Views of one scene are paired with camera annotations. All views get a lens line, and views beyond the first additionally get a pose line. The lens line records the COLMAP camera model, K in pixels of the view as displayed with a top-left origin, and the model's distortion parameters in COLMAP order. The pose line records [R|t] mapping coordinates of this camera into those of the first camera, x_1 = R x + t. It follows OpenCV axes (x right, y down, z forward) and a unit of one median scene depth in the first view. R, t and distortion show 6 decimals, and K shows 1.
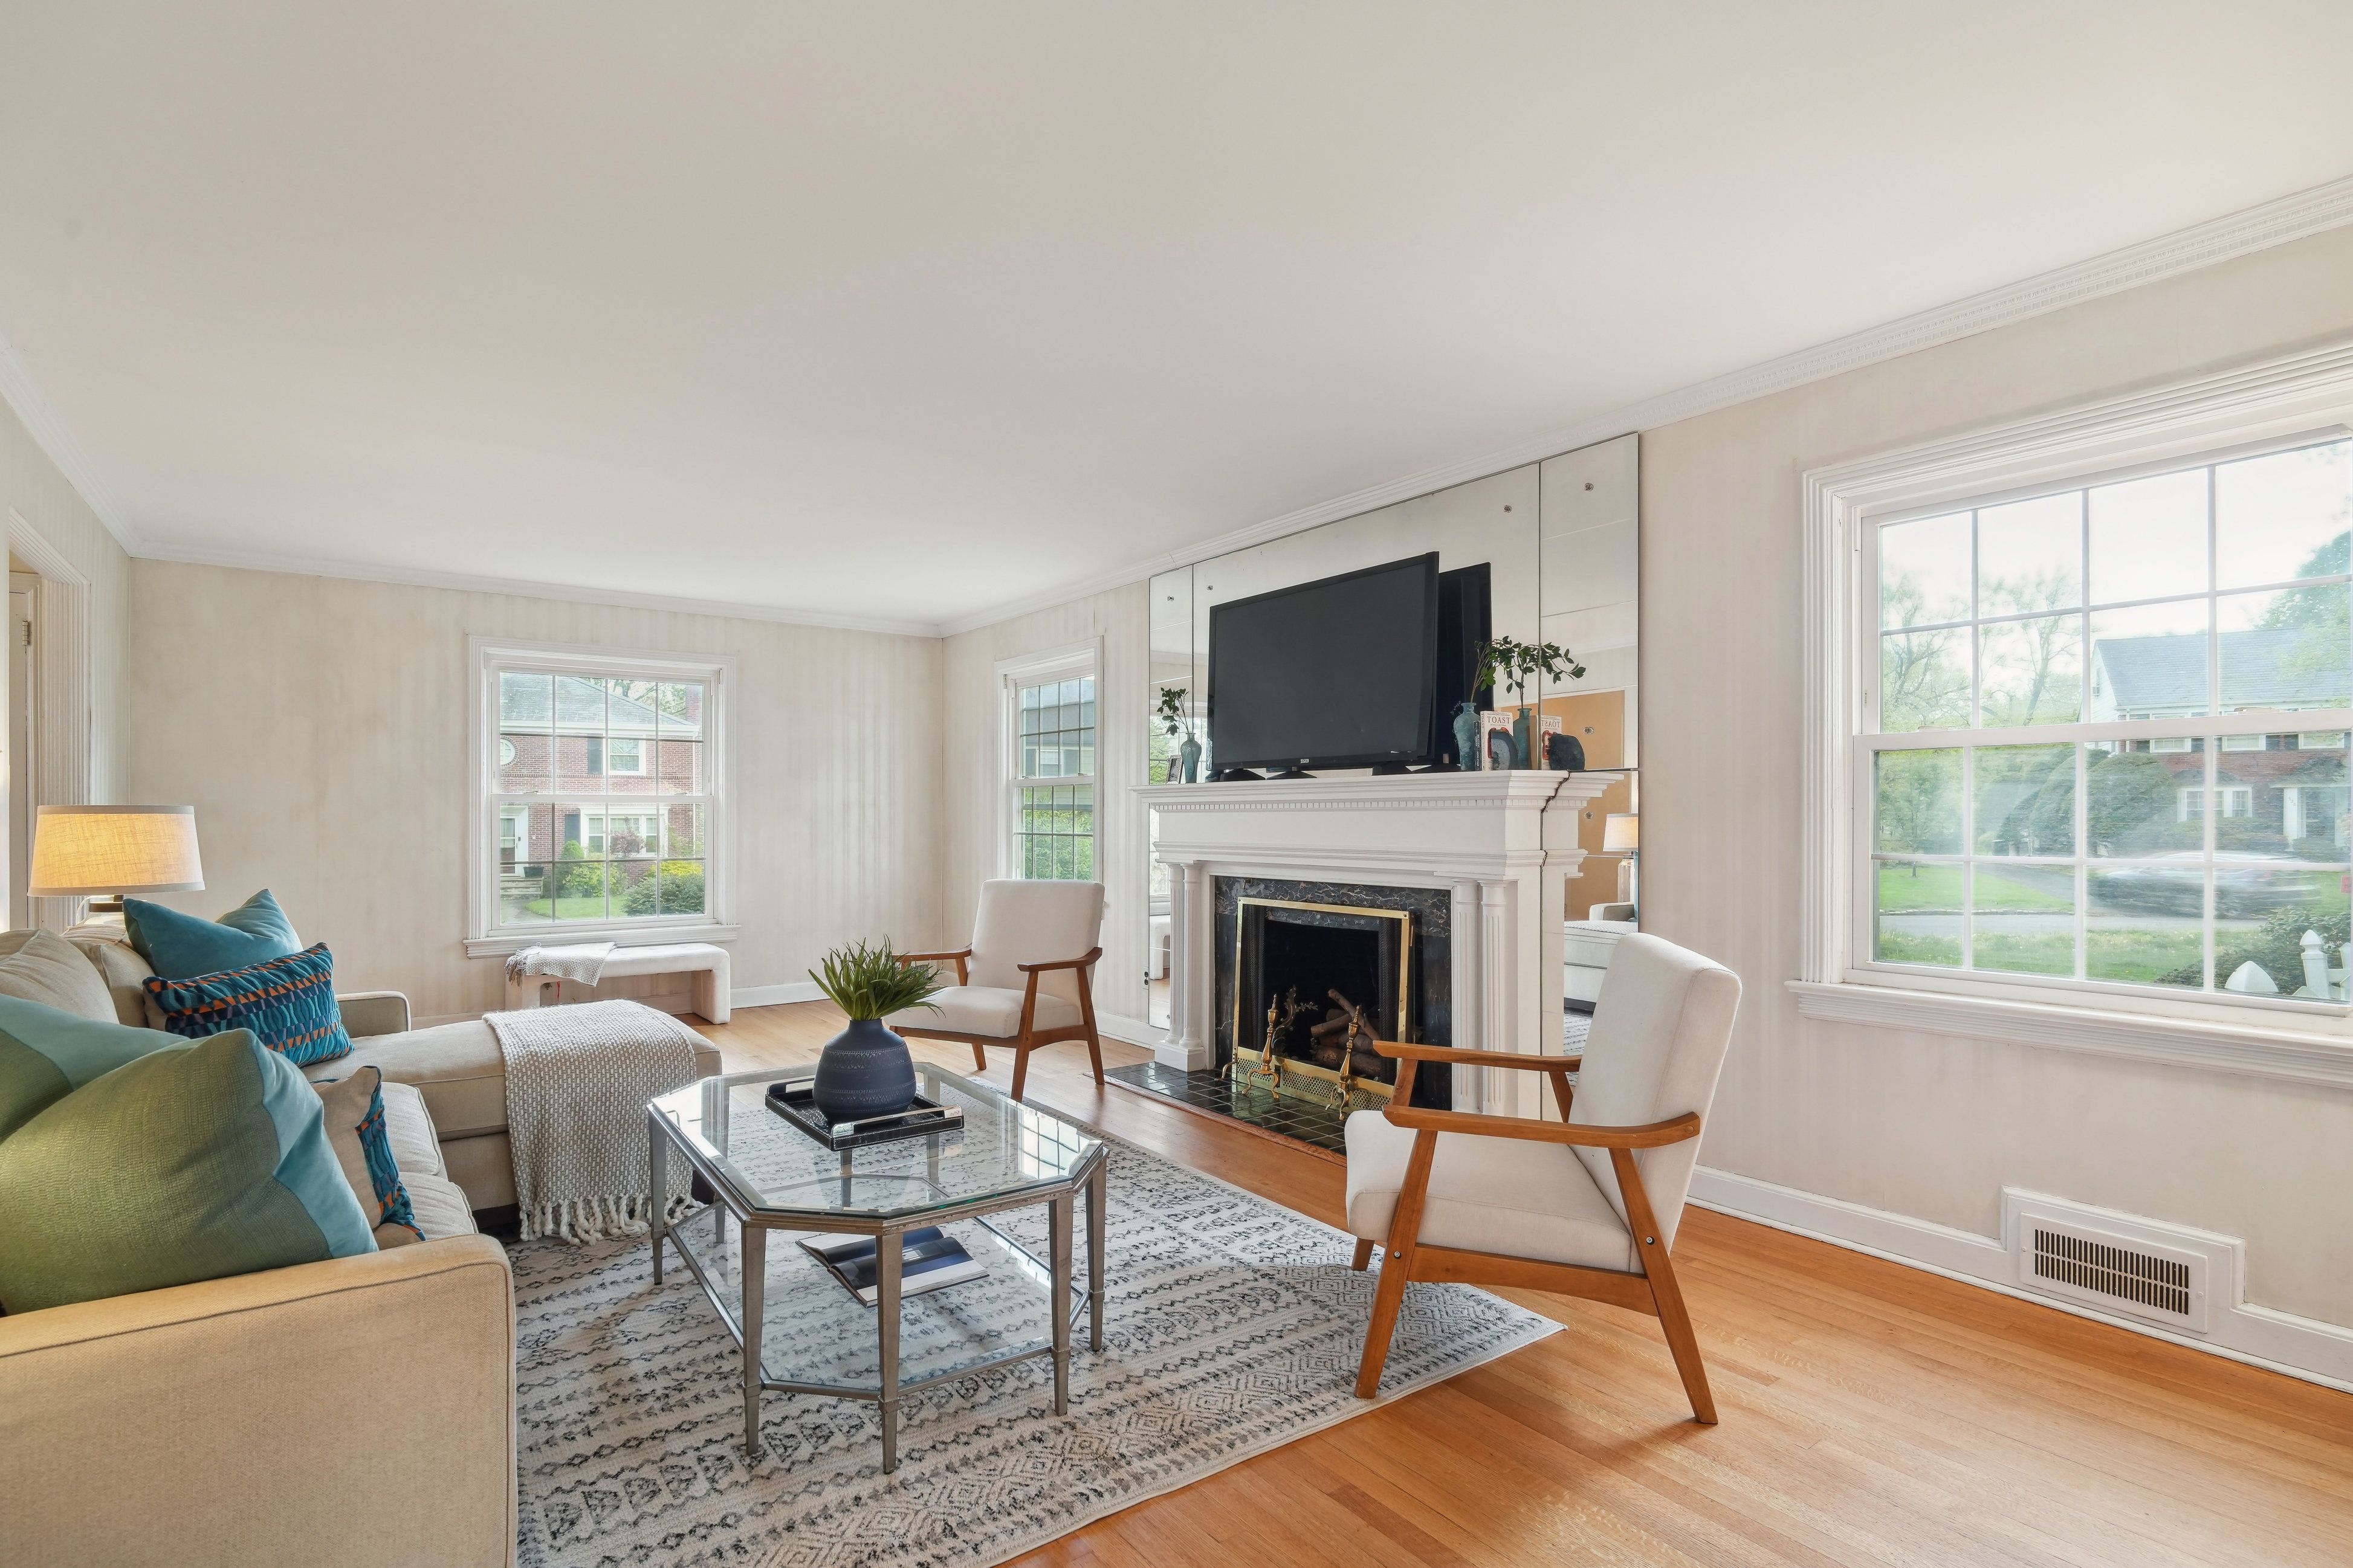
lens RADIAL K [[1135.0, 0, 1188.2], [0, 1135.0, 796.1], [0, 0, 1]] dist [0.000633, 0.000063]
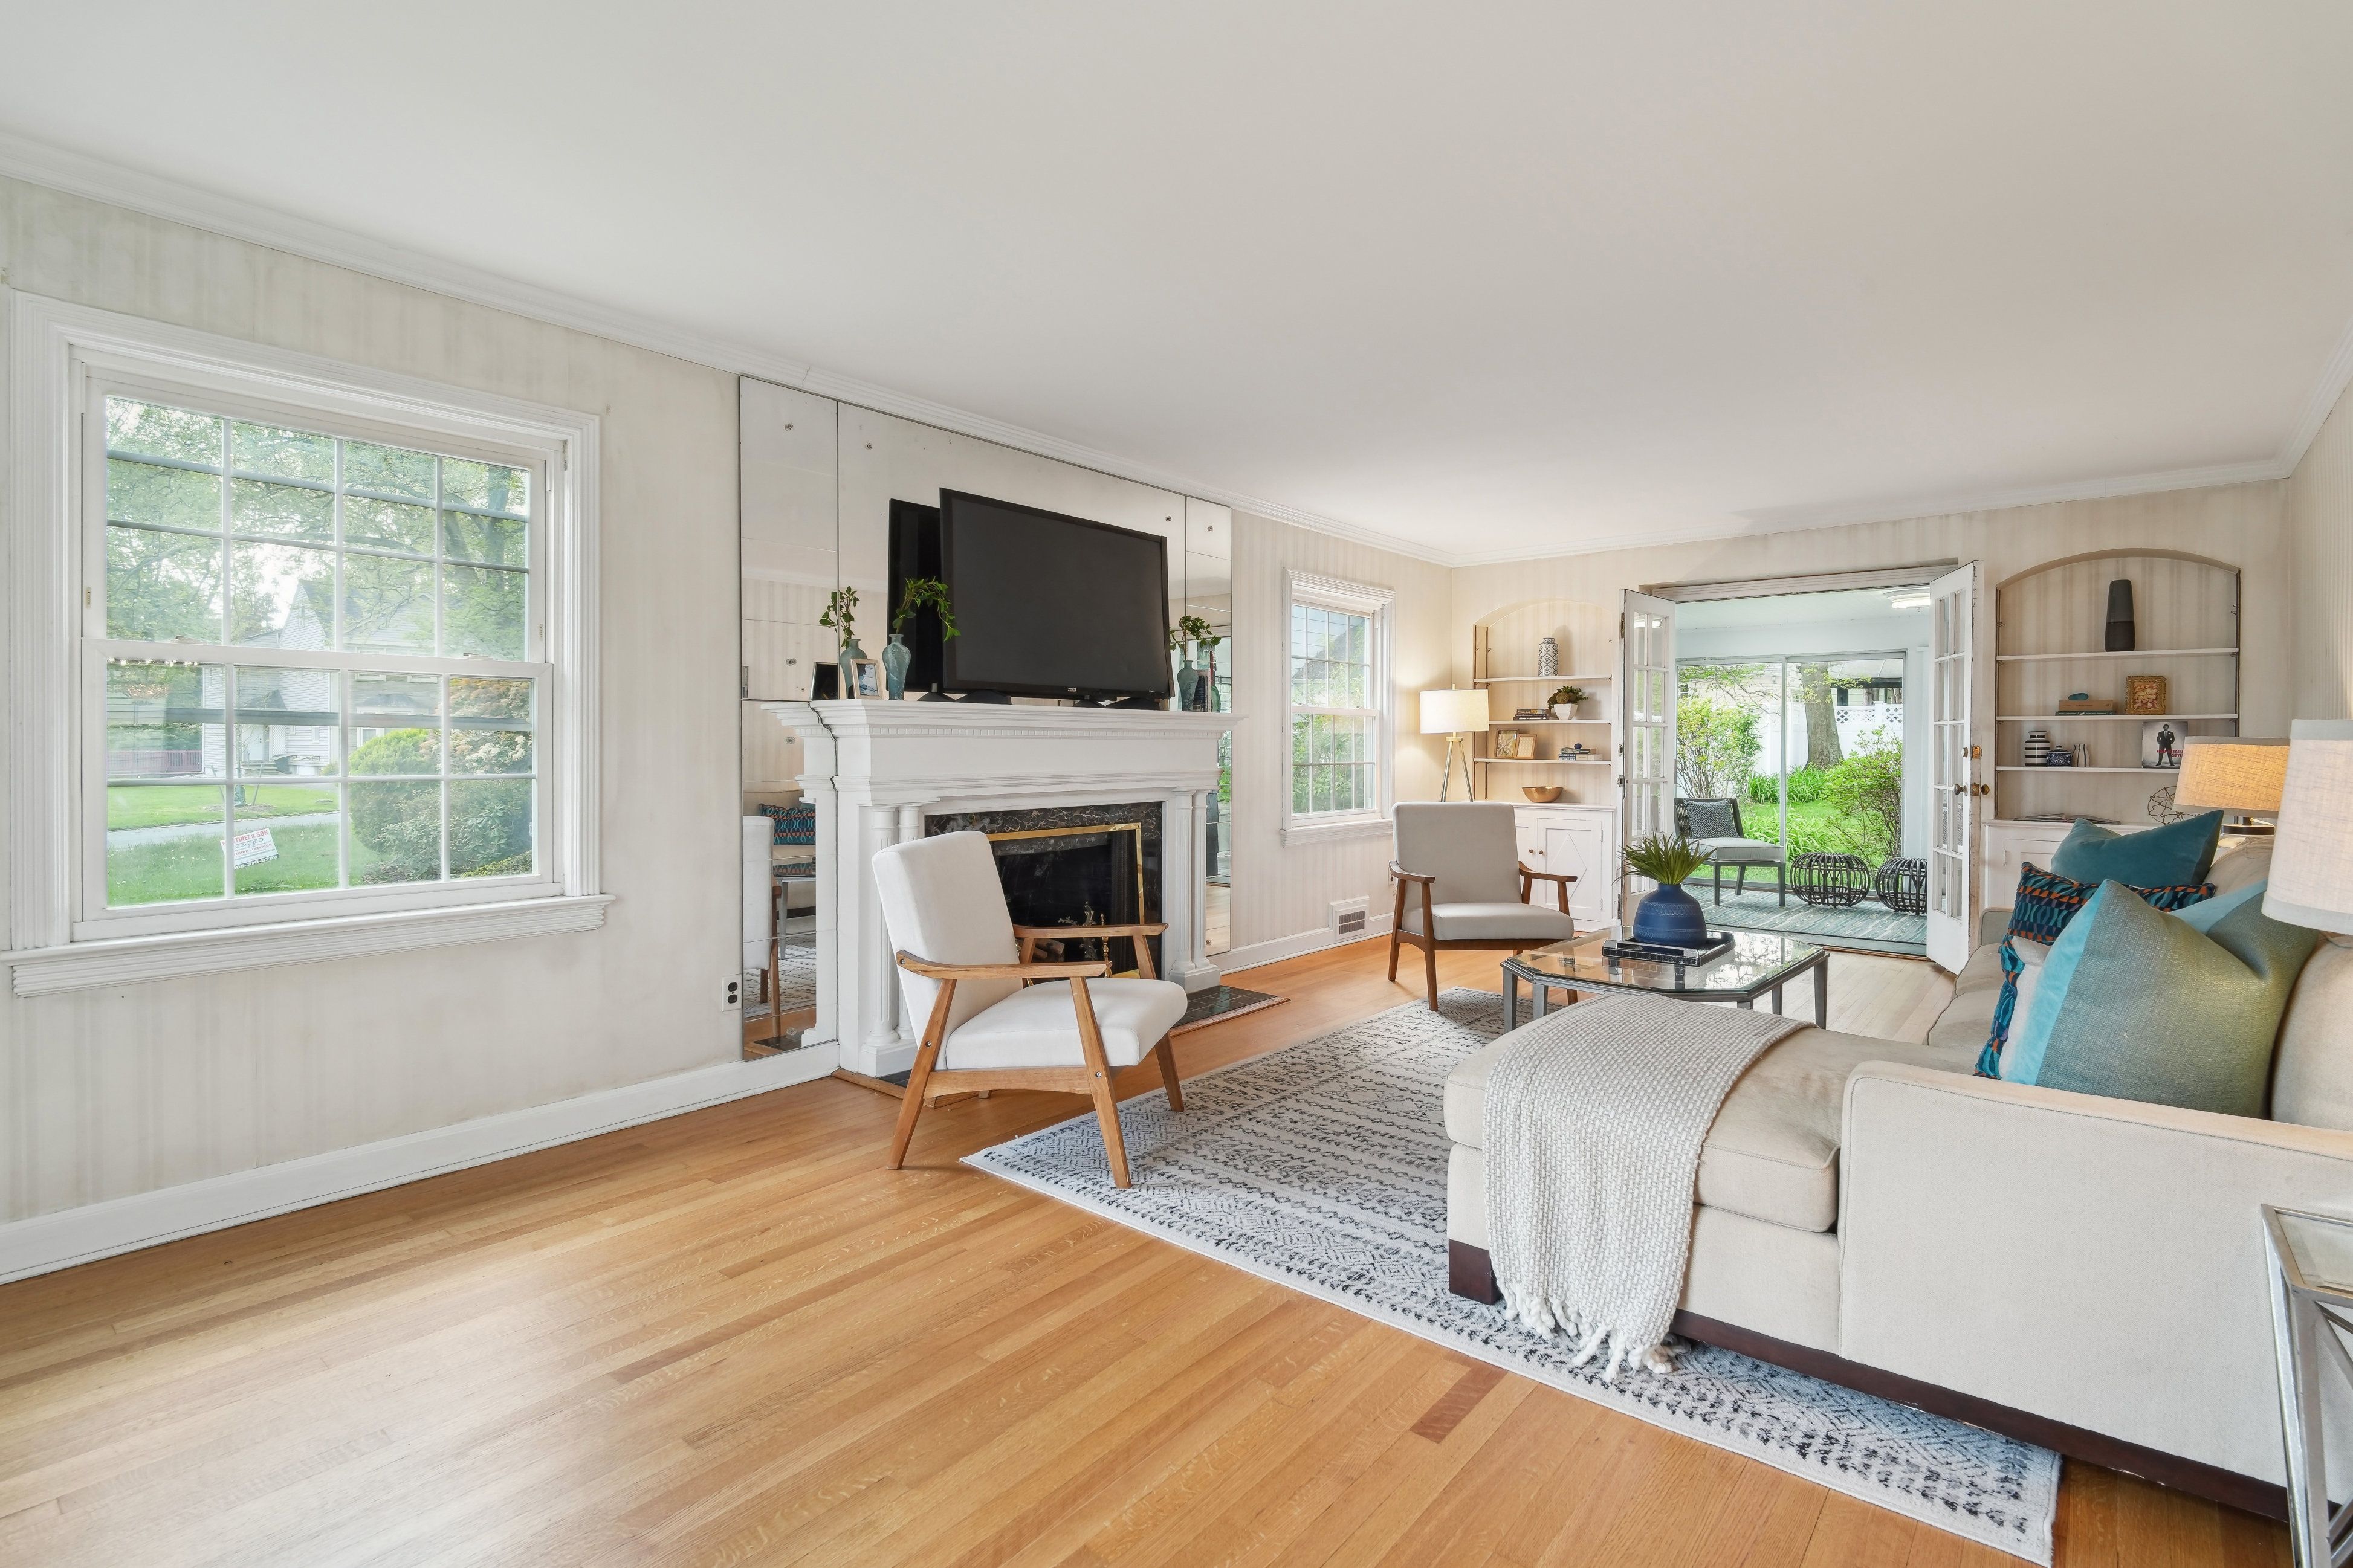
lens RADIAL K [[1109.4, 0, 1171.6], [0, 1109.4, 746.2], [0, 0, 1]] dist [-0.001252, -0.000365]
pose [[-0.211410, -0.006244, 0.977378, -0.917956], [-0.025368, 0.999678, 0.000899, 0.017132], [-0.977068, -0.024604, -0.211500, 1.150586]]
